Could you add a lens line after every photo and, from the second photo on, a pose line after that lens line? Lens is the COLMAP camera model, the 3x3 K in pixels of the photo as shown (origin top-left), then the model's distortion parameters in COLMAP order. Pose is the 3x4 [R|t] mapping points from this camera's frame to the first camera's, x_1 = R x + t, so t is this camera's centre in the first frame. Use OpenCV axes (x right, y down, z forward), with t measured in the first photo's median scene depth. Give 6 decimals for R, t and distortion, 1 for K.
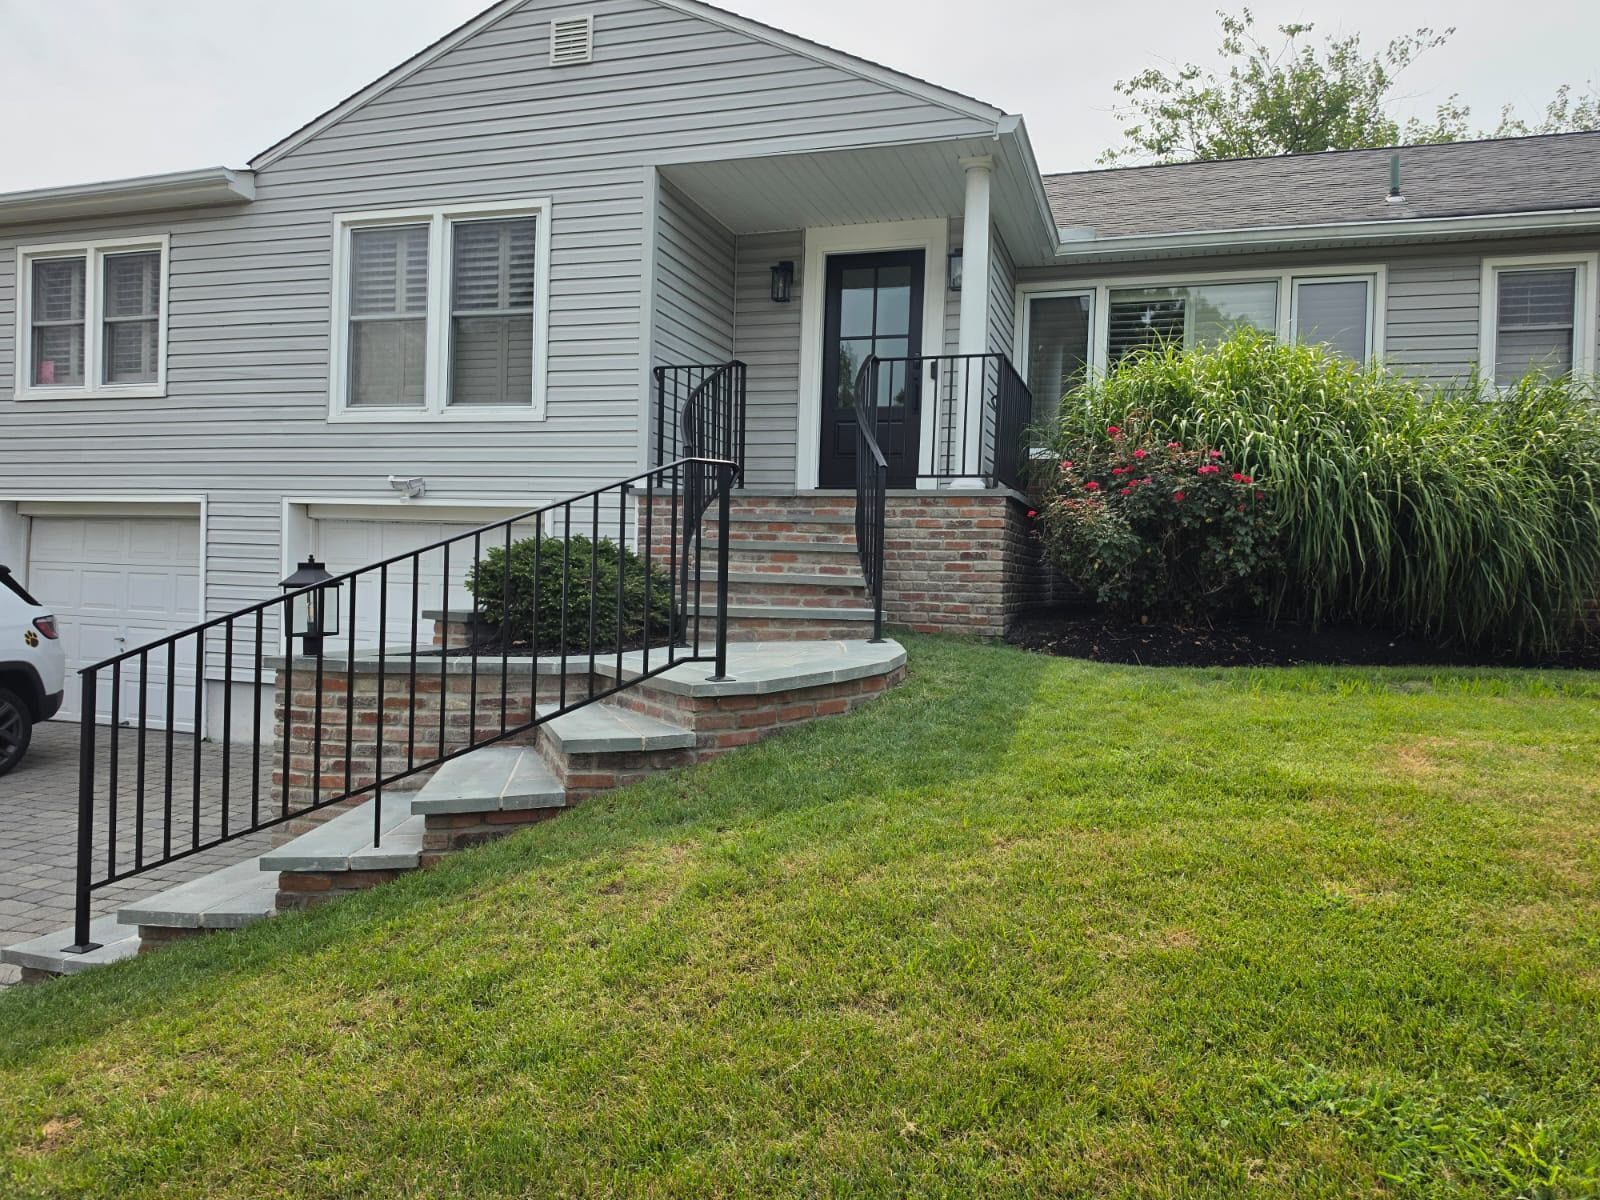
lens RADIAL K [[1203.8, 0, 819.9], [0, 1203.8, 615.6], [0, 0, 1]] dist [0.047604, -0.055089]
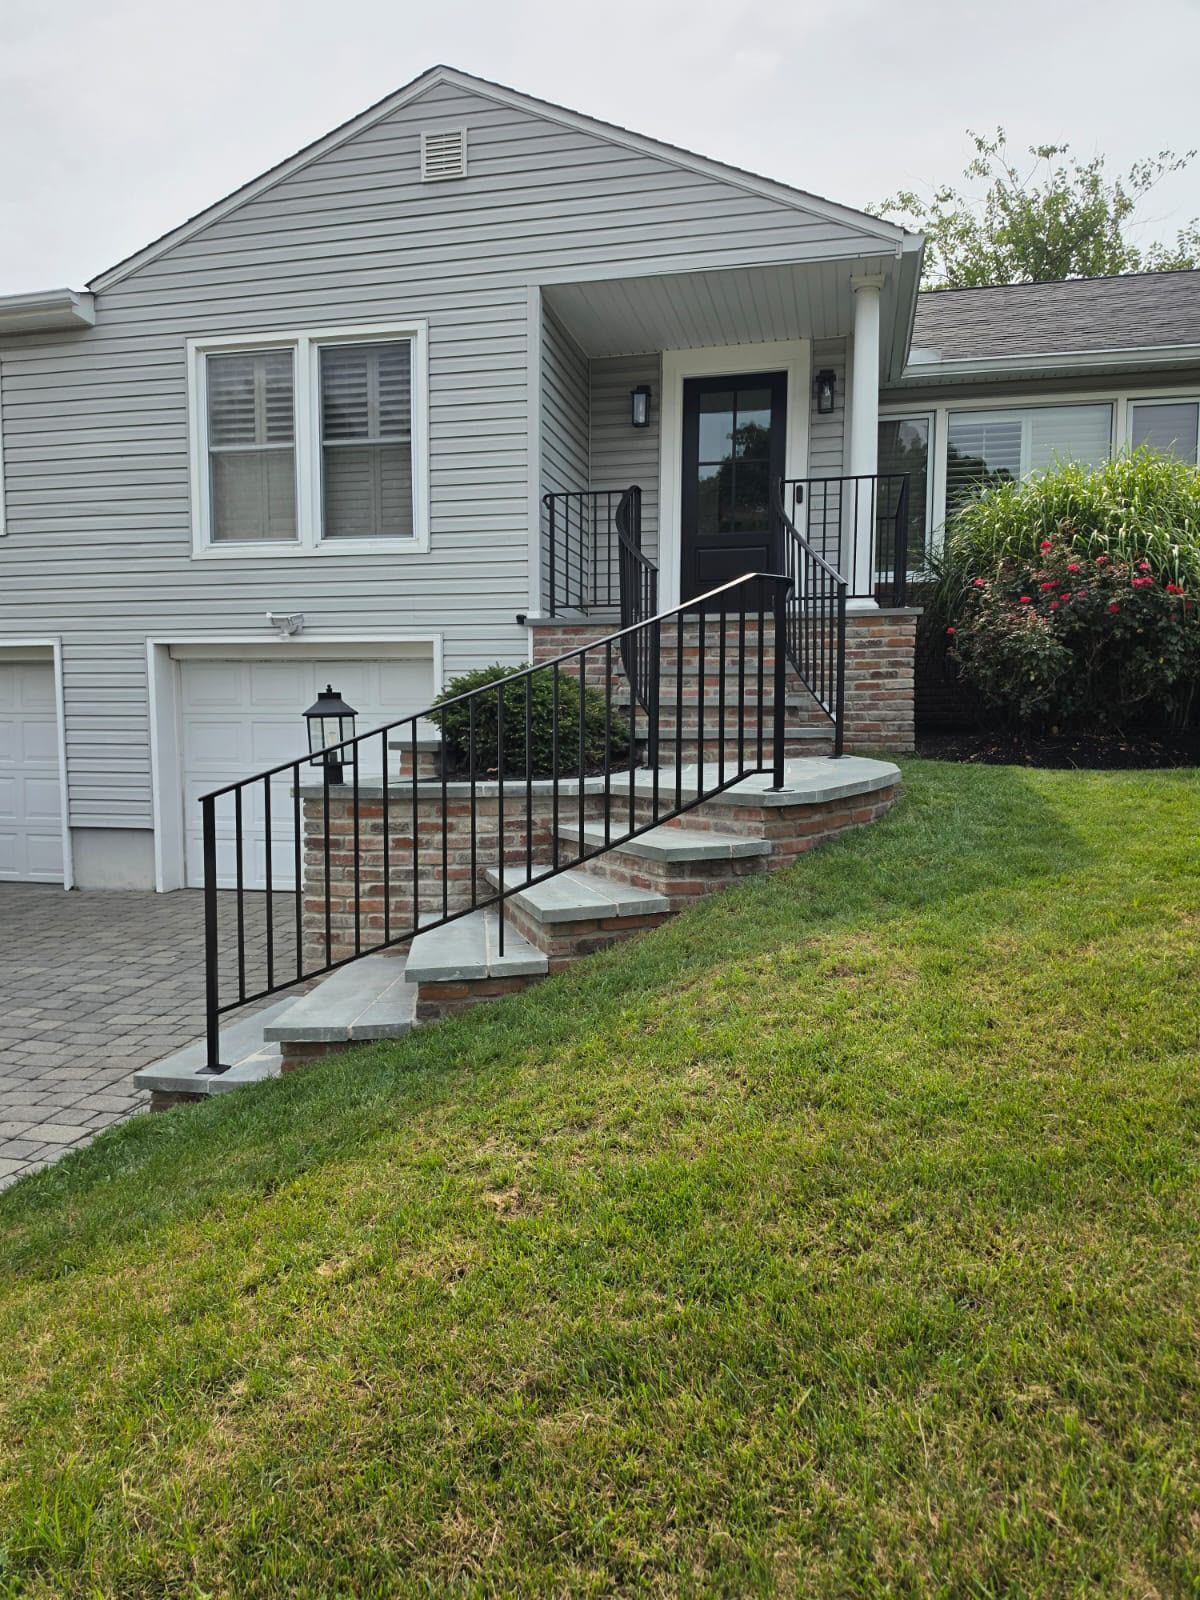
lens RADIAL K [[1203.8, 0, 609.6], [0, 1203.8, 838.5], [0, 0, 1]] dist [0.047604, -0.055089]
pose [[0.995700, -0.038846, 0.084103, -0.182663], [0.033183, 0.997152, 0.067722, 0.011335], [-0.086494, -0.064640, 0.994153, -0.014339]]
